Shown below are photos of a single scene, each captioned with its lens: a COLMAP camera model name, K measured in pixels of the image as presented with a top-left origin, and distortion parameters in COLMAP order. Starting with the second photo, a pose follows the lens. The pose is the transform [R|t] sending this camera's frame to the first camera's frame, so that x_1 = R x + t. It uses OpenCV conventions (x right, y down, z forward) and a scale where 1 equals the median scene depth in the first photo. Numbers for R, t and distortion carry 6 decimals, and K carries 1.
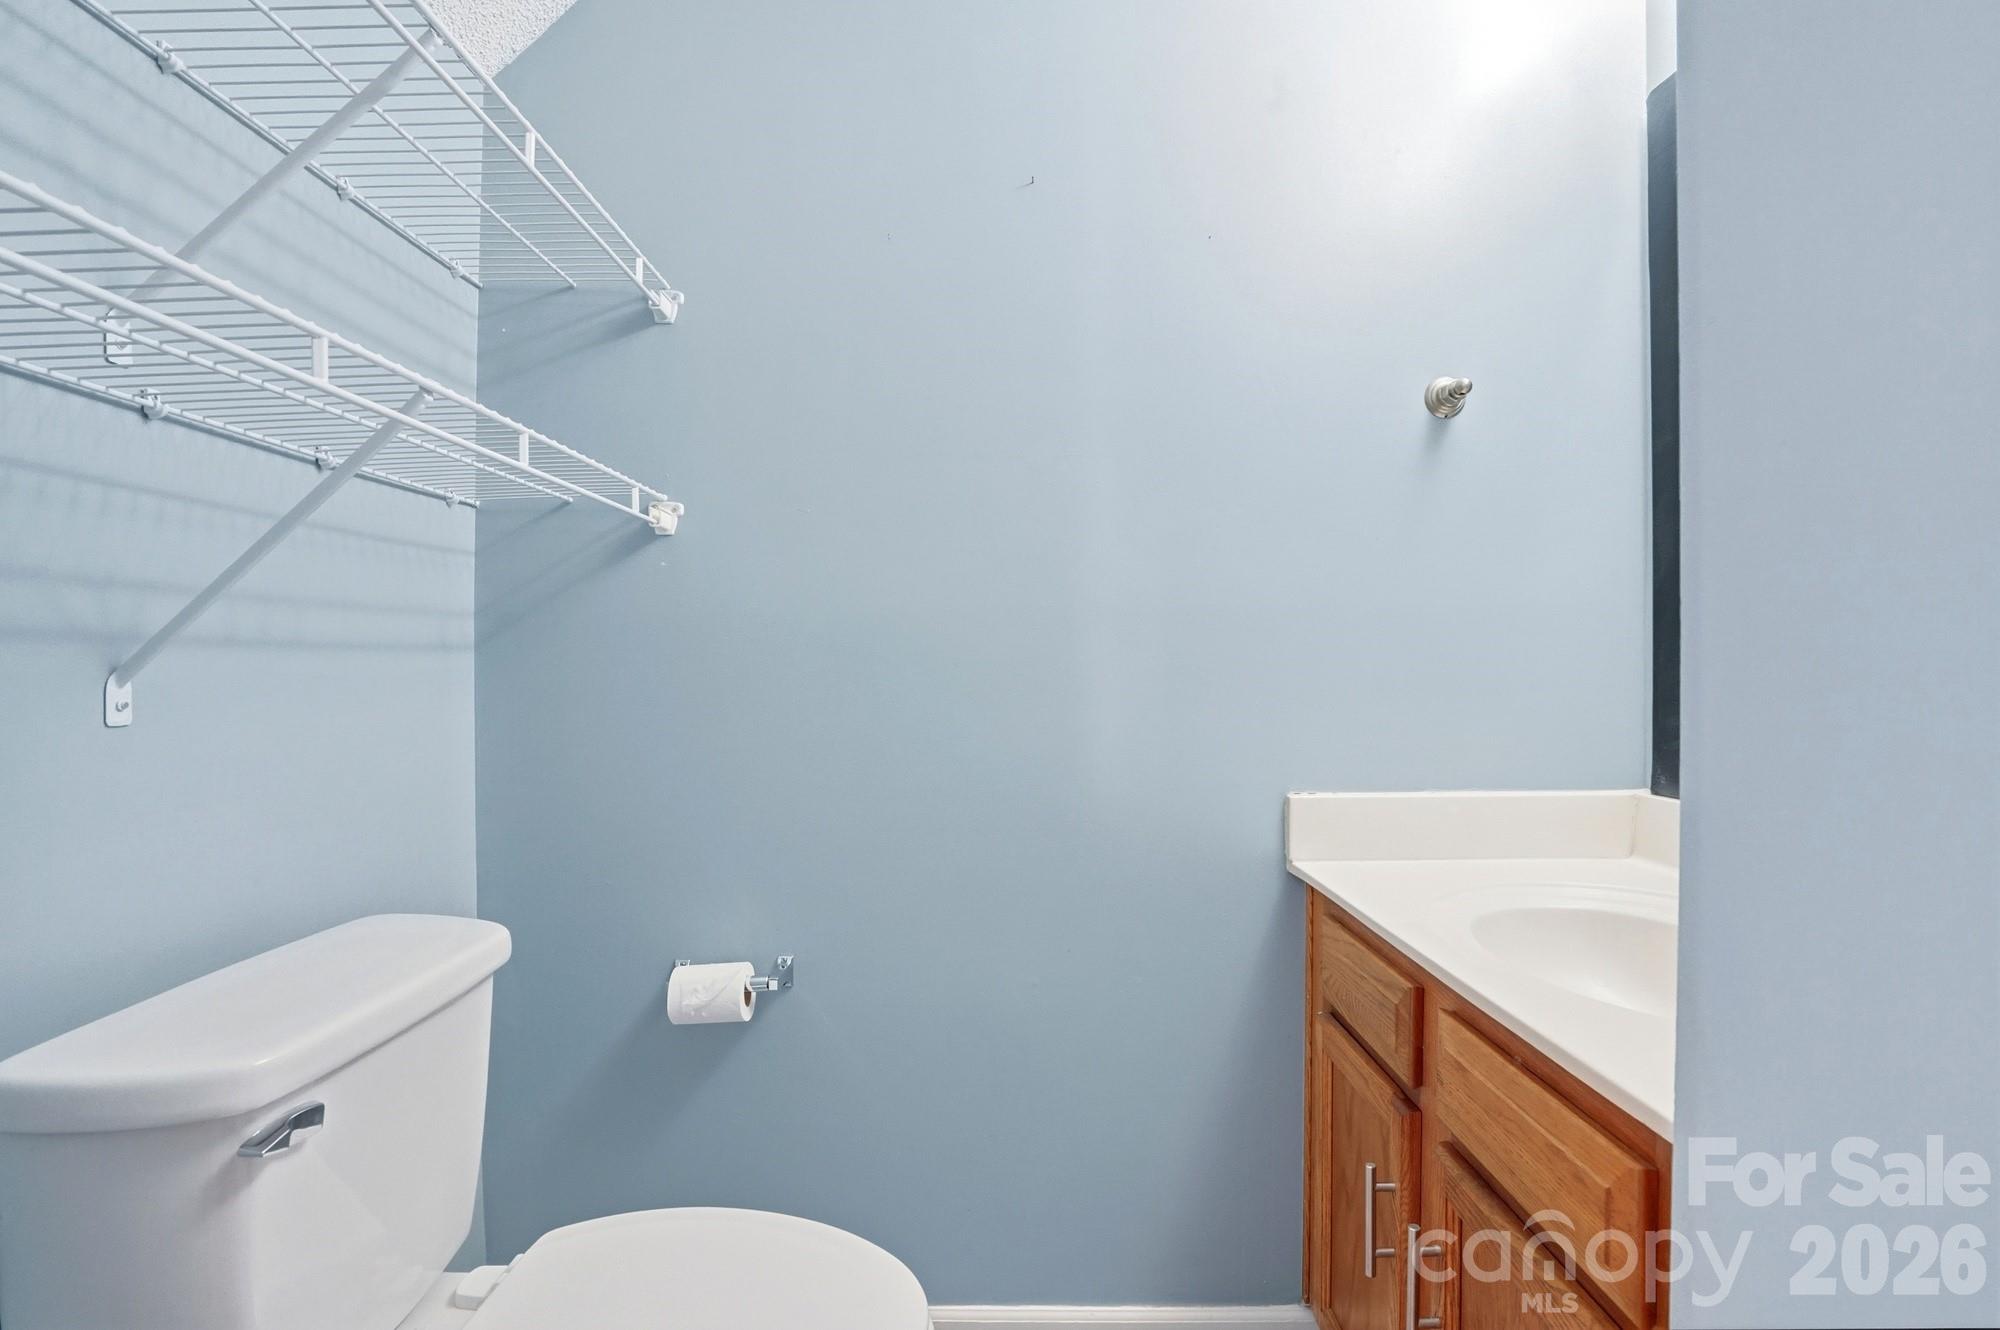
lens RADIAL K [[949.8, 0, 1003.7], [0, 949.8, 656.1], [0, 0, 1]] dist [-0.062942, 0.025506]
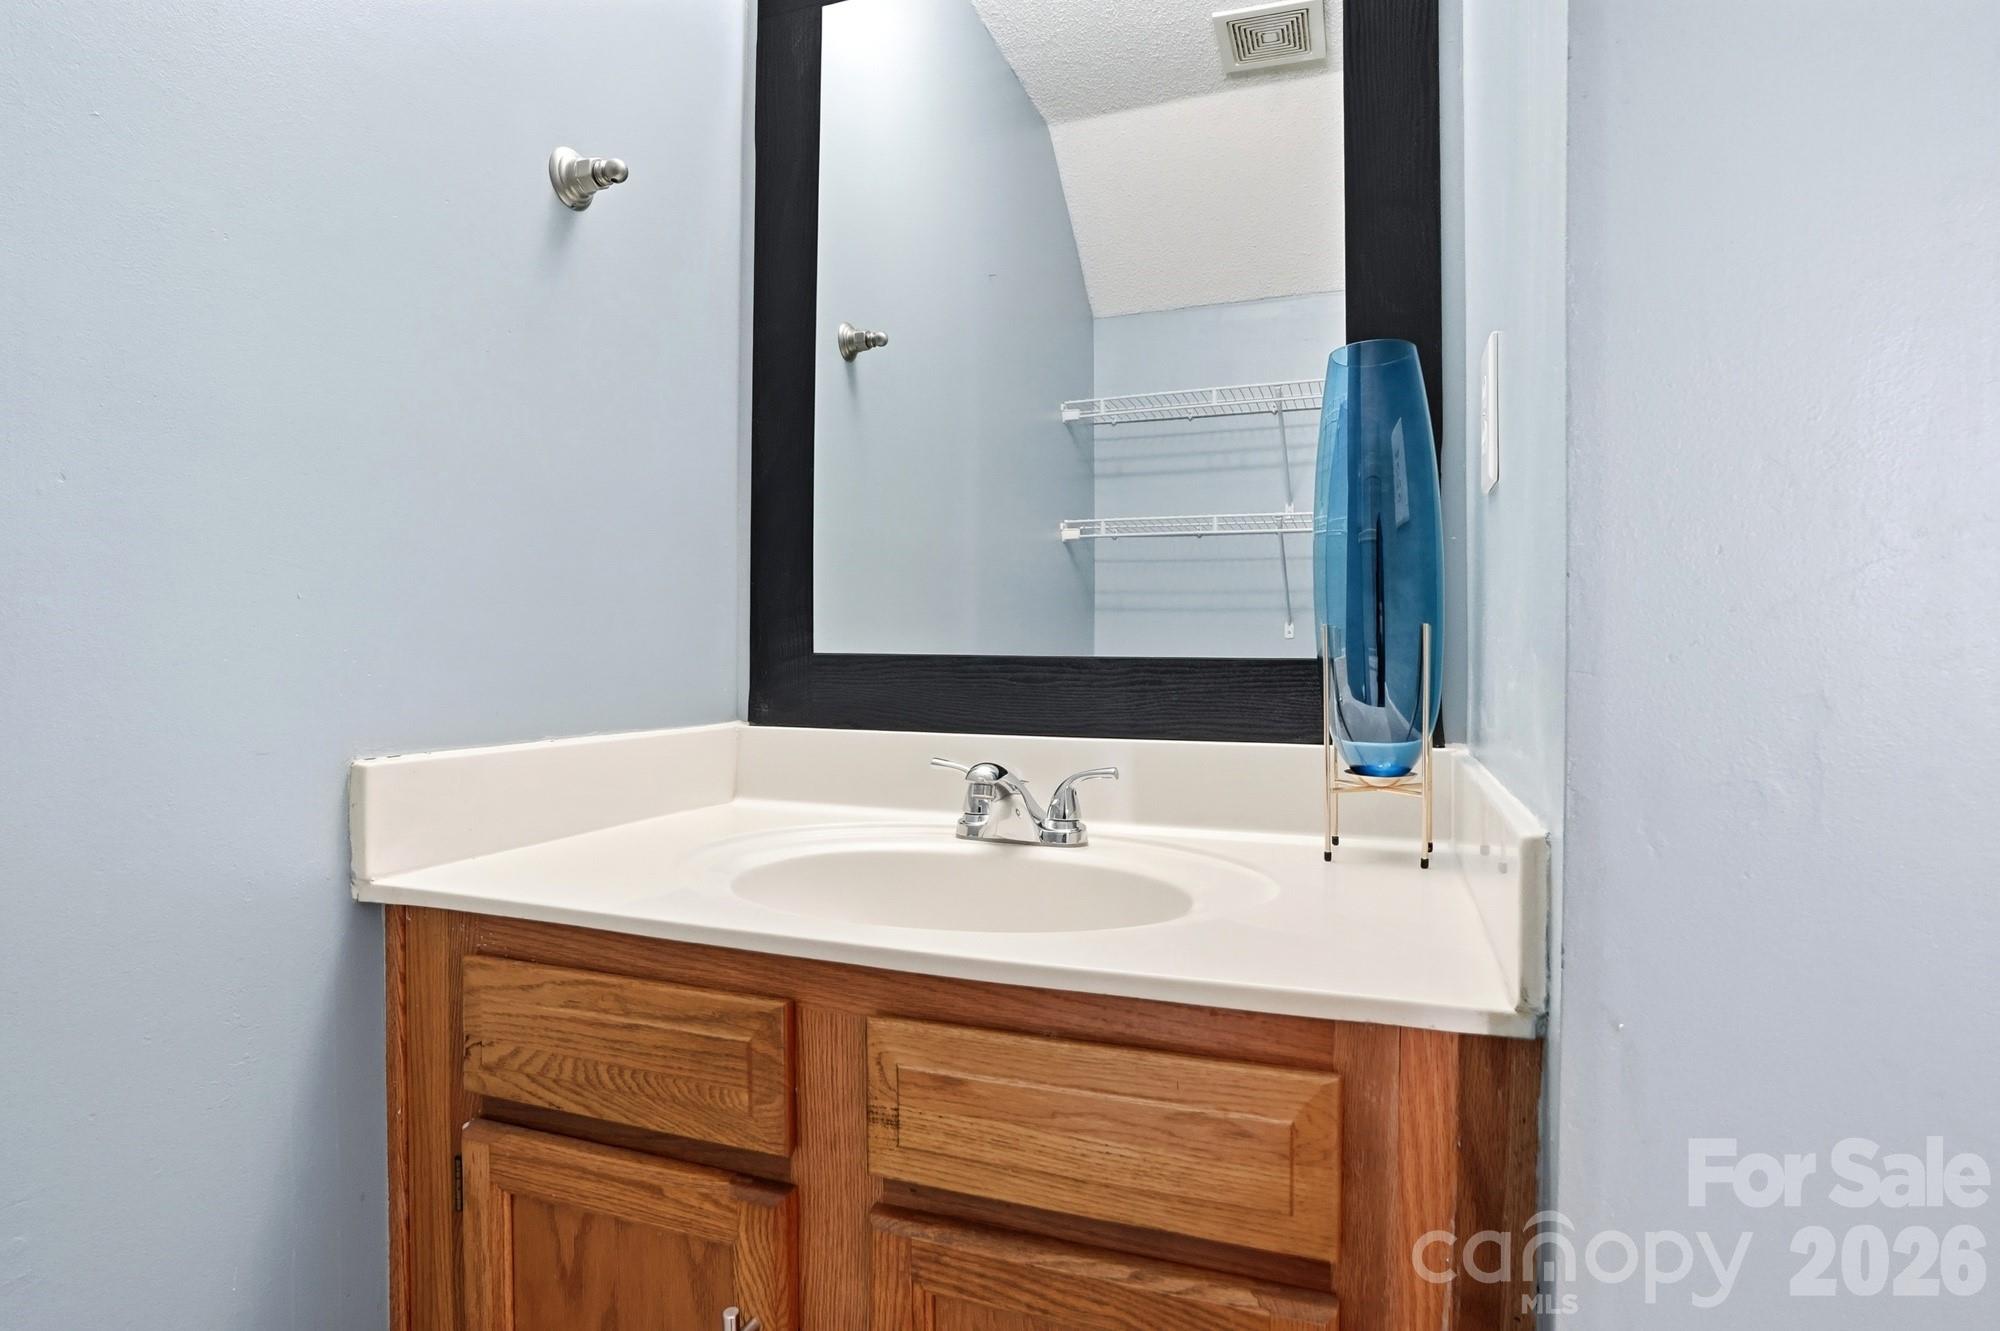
lens RADIAL K [[976.3, 0, 1000.0], [0, 976.3, 665.5], [0, 0, 1]] dist [-0.028829, 0.000094]
pose [[0.299670, 0.003020, 0.954038, -0.132748], [-0.023478, 0.999715, 0.004210, 0.086521], [-0.953754, -0.023661, 0.299655, 0.516052]]
